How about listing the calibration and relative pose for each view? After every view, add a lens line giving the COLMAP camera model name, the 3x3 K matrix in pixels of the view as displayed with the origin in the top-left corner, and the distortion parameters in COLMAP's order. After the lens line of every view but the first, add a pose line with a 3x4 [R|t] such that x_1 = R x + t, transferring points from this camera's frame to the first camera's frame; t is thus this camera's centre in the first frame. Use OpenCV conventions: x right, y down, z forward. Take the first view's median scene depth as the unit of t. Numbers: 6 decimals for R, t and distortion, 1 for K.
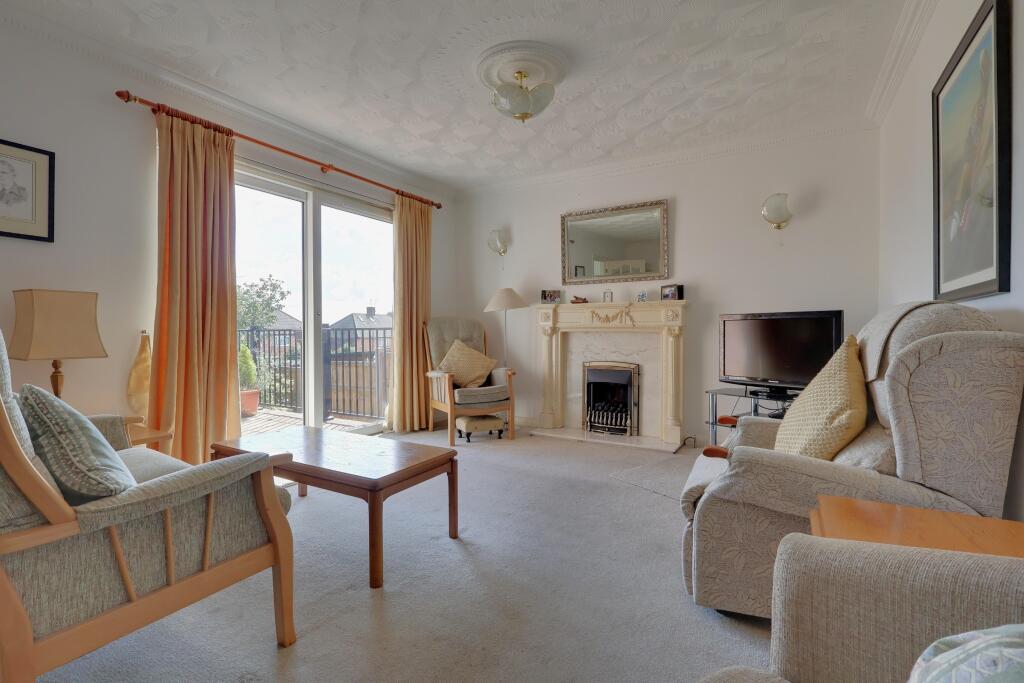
lens RADIAL K [[472.6, 0, 514.2], [0, 472.6, 343.0], [0, 0, 1]] dist [0.000839, 0.000063]
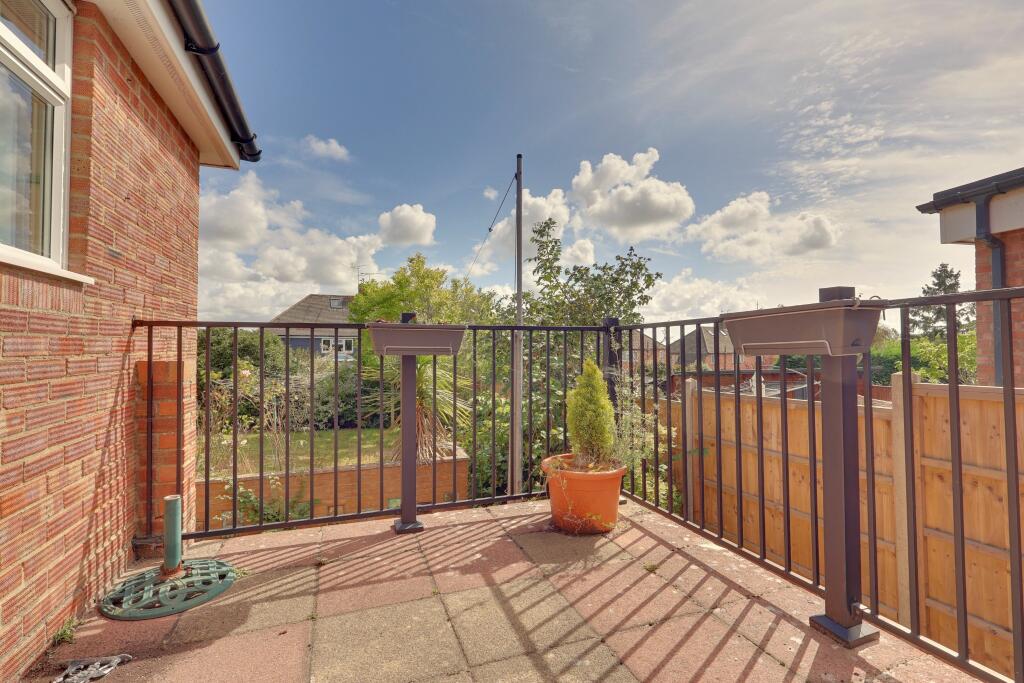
lens RADIAL K [[472.6, 0, 515.2], [0, 472.6, 343.1], [0, 0, 1]] dist [0.000839, 0.000063]
pose [[0.772697, -0.008827, -0.634713, -0.269041], [-0.015439, 0.999346, -0.032693, 0.003387], [0.634587, 0.035061, 0.772056, 0.478319]]
